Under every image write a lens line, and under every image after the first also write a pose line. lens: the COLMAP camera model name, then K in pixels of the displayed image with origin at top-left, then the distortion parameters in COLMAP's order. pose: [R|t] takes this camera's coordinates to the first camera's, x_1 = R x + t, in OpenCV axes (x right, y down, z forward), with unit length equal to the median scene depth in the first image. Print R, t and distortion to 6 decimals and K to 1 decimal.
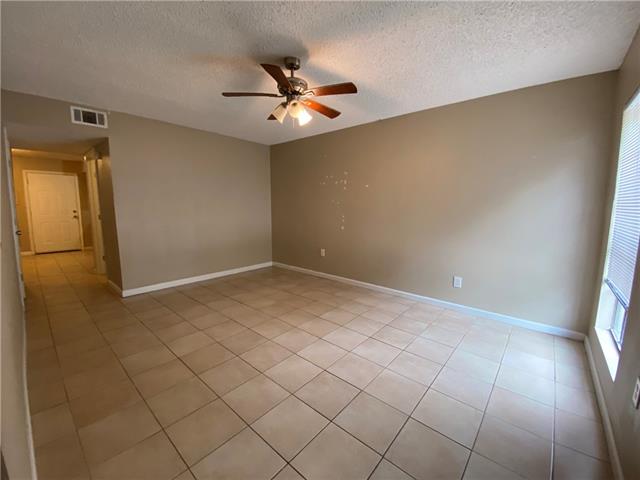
lens RADIAL K [[265.2, 0, 320.0], [0, 265.2, 240.0], [0, 0, 1]] dist [0.032408, -0.021078]
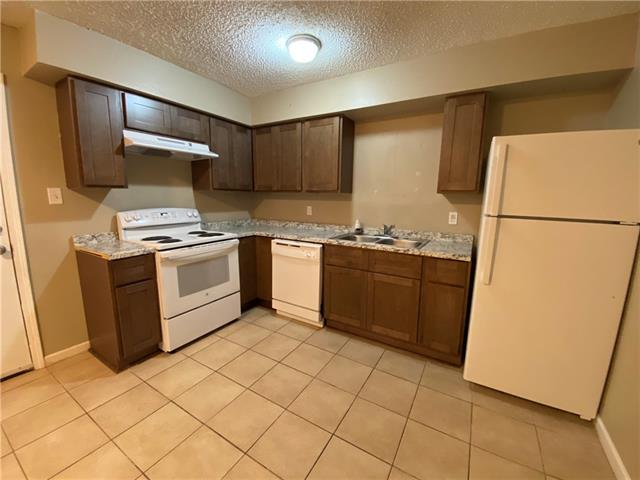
lens RADIAL K [[265.2, 0, 320.0], [0, 265.2, 240.0], [0, 0, 1]] dist [0.032408, -0.021078]
pose [[0.984846, -0.025078, 0.171609, -0.662957], [0.018566, 0.999049, 0.039447, -0.100819], [-0.172435, -0.035663, 0.984375, 0.708365]]
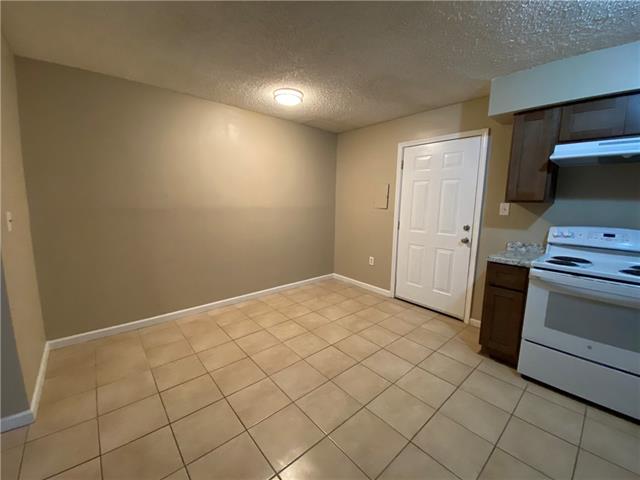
lens RADIAL K [[264.8, 0, 320.0], [0, 264.8, 240.0], [0, 0, 1]] dist [-0.002071, -0.000427]
pose [[-0.135965, 0.136494, -0.981266, -0.489214], [-0.154378, 0.975446, 0.157075, -0.117168], [0.978612, 0.172842, -0.111555, 0.831822]]
